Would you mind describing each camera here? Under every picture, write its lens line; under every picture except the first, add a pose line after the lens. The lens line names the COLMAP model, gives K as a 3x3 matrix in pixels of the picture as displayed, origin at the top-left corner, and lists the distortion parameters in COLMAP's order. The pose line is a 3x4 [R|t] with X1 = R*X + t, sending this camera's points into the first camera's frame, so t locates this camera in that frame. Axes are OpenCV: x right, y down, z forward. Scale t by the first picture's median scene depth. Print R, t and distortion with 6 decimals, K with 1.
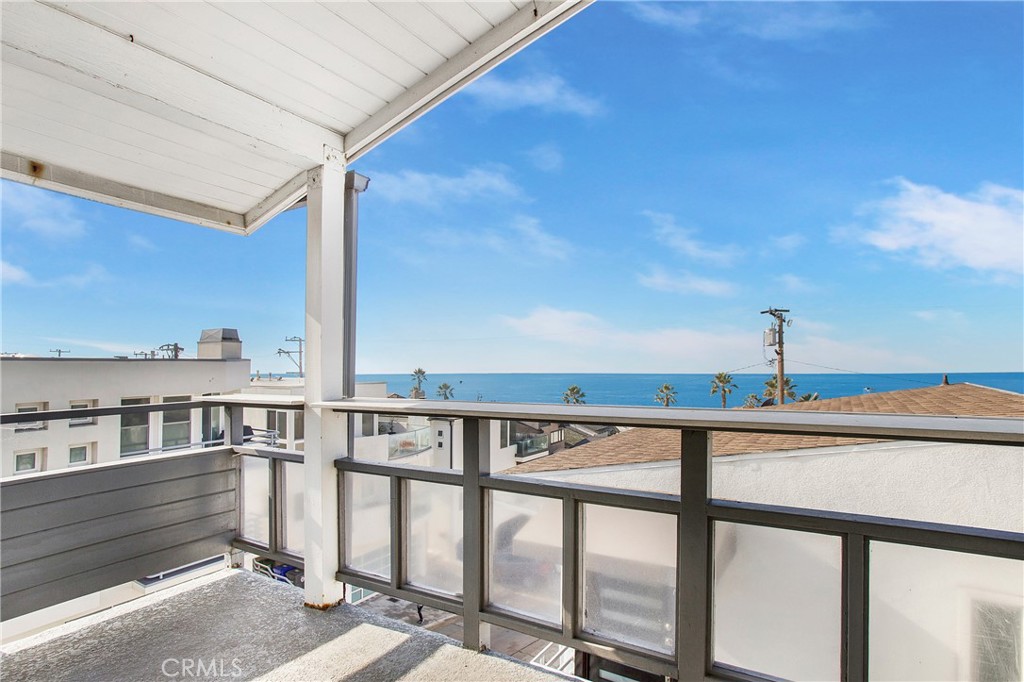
lens RADIAL K [[532.1, 0, 507.3], [0, 532.1, 342.8], [0, 0, 1]] dist [-0.009062, -0.000582]
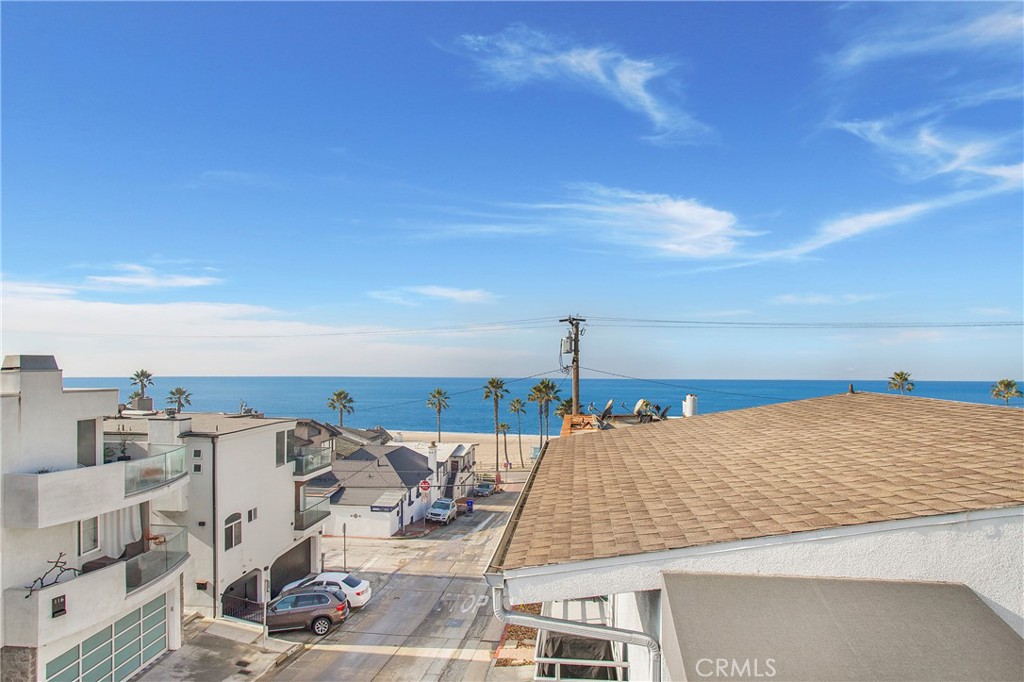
lens RADIAL K [[532.1, 0, 511.0], [0, 532.1, 349.2], [0, 0, 1]] dist [-0.009062, -0.000582]
pose [[0.901305, 0.029931, 0.432150, -0.055003], [-0.031563, 0.999496, -0.003397, 0.005288], [-0.432034, -0.010579, 0.901795, 0.105645]]
